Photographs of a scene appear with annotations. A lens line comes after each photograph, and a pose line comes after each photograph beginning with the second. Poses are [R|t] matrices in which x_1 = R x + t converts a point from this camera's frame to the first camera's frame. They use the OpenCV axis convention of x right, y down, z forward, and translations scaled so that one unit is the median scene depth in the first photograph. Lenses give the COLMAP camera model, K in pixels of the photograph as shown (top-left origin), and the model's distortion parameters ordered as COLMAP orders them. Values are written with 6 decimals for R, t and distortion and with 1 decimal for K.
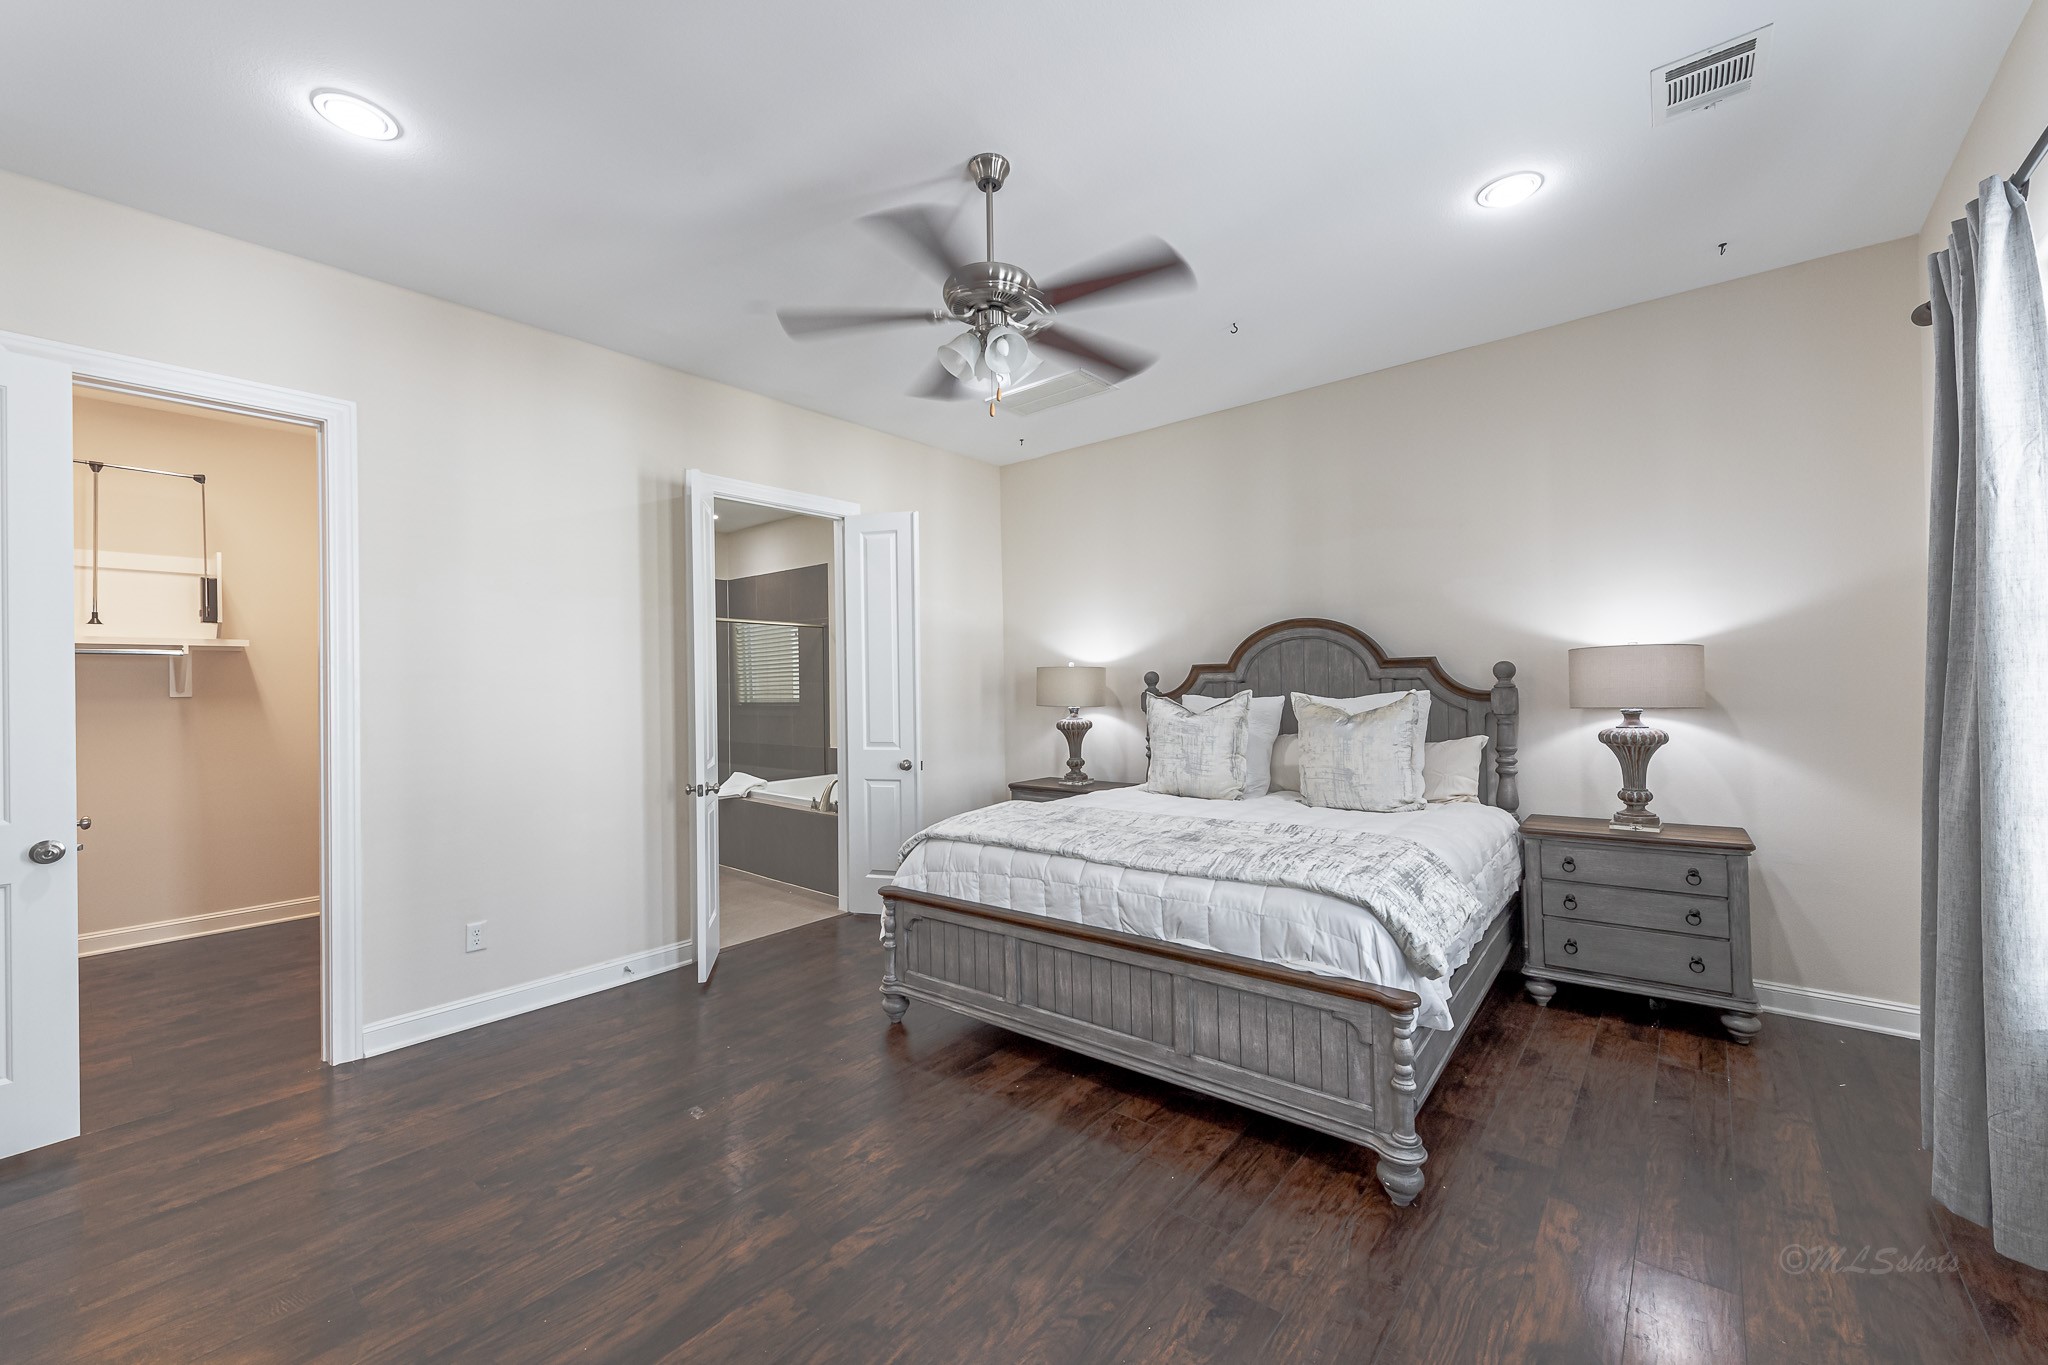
lens RADIAL K [[818.5, 0, 1027.2], [0, 818.5, 702.4], [0, 0, 1]] dist [0.000110, -0.000003]
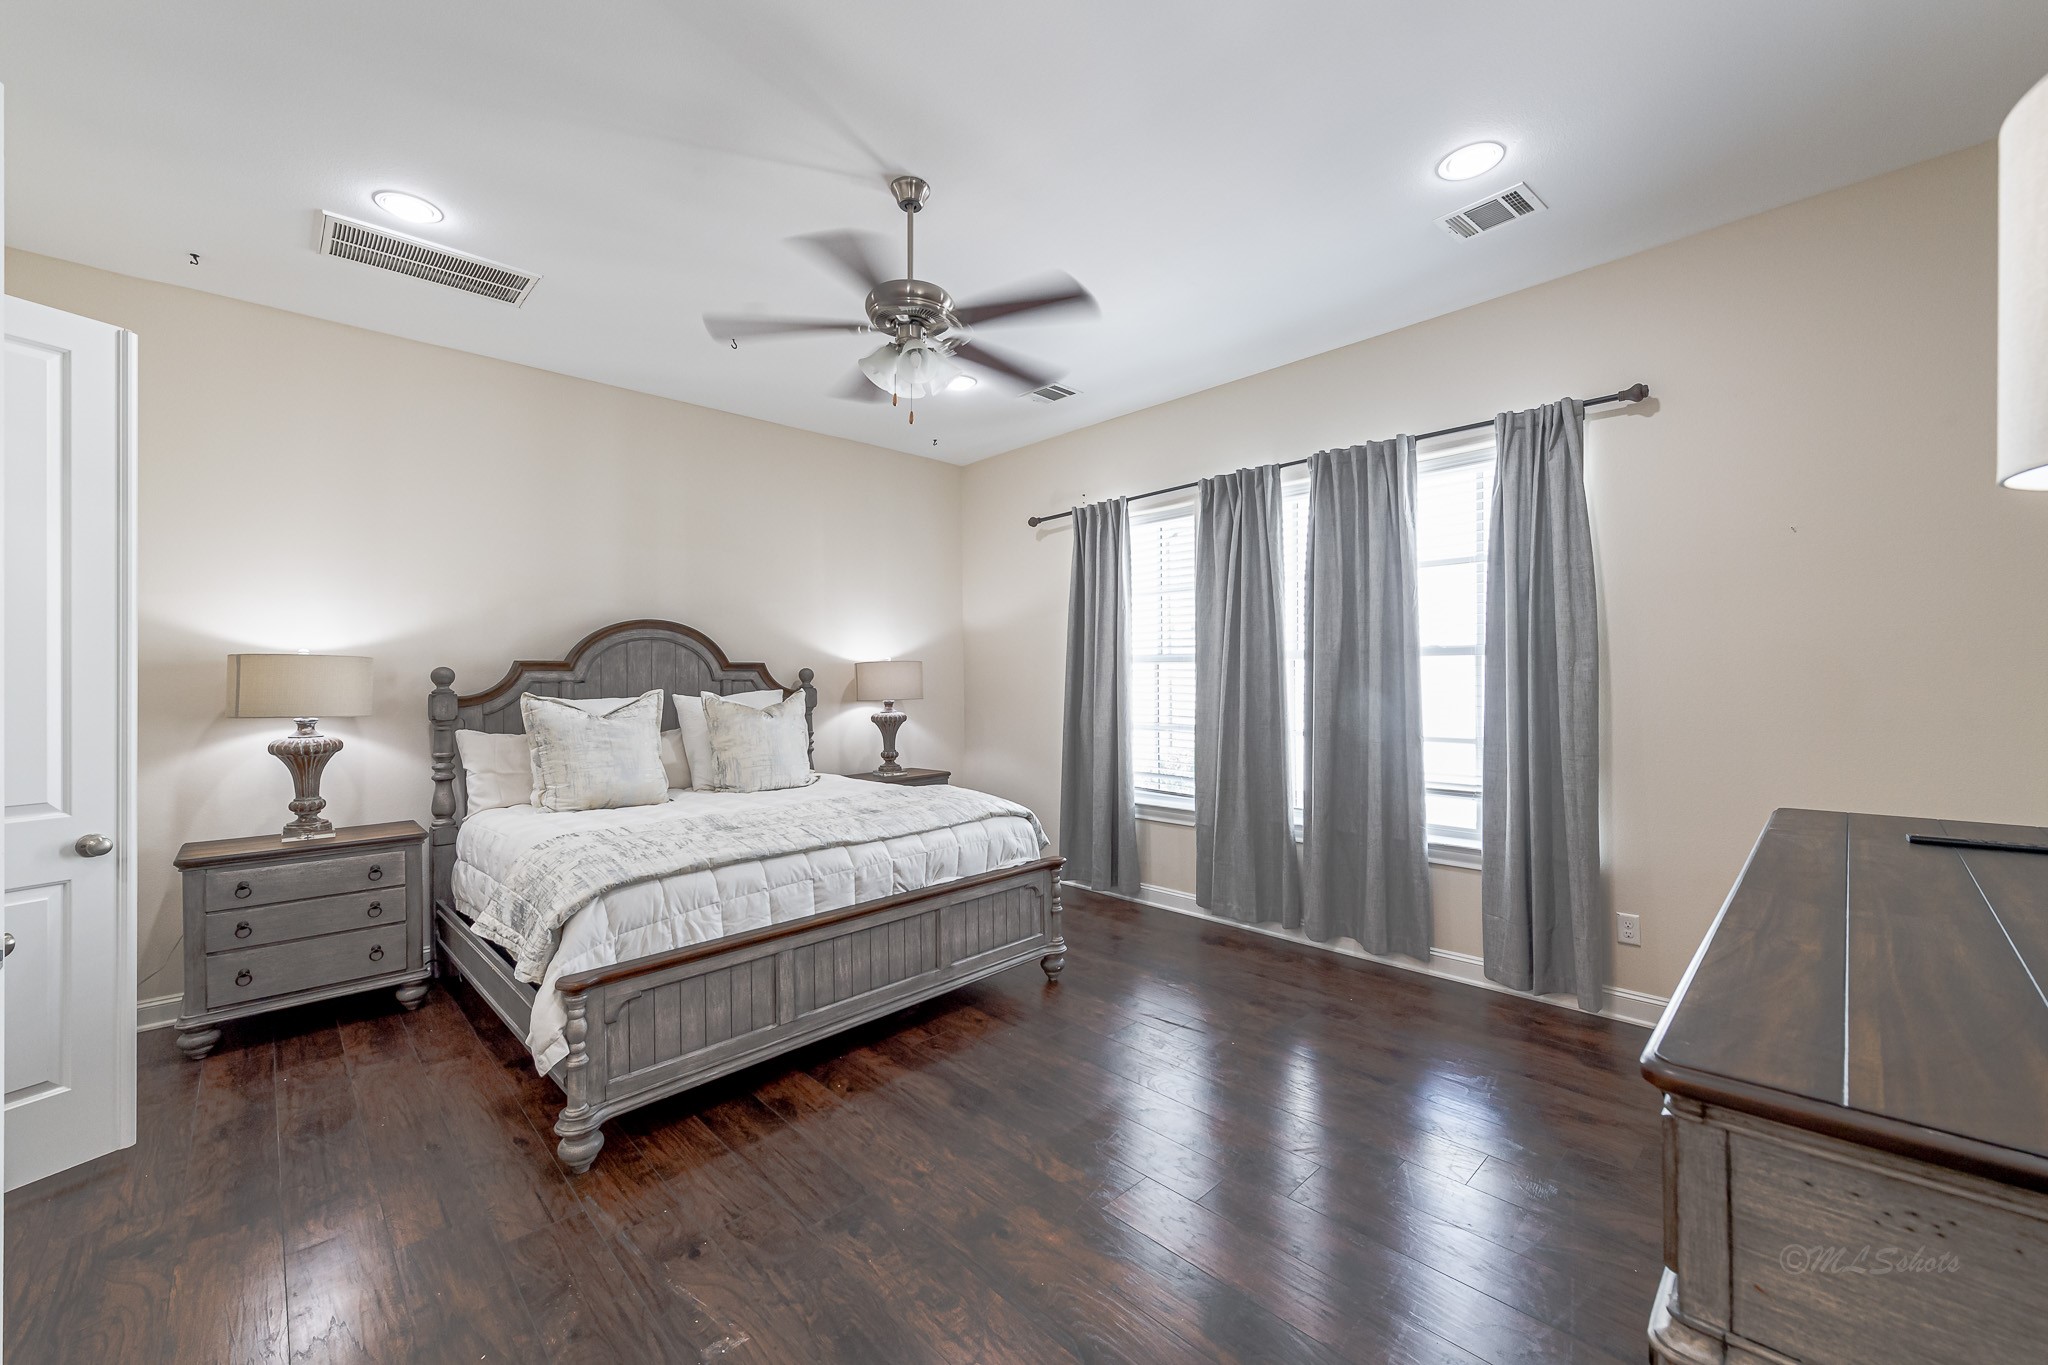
lens RADIAL K [[800.6, 0, 1063.0], [0, 800.6, 676.6], [0, 0, 1]] dist [0.001185, -0.000063]
pose [[0.070811, 0.015959, 0.997362, -0.826754], [0.024463, 0.999543, -0.017731, -0.002220], [-0.997190, 0.025654, 0.070389, 0.553864]]
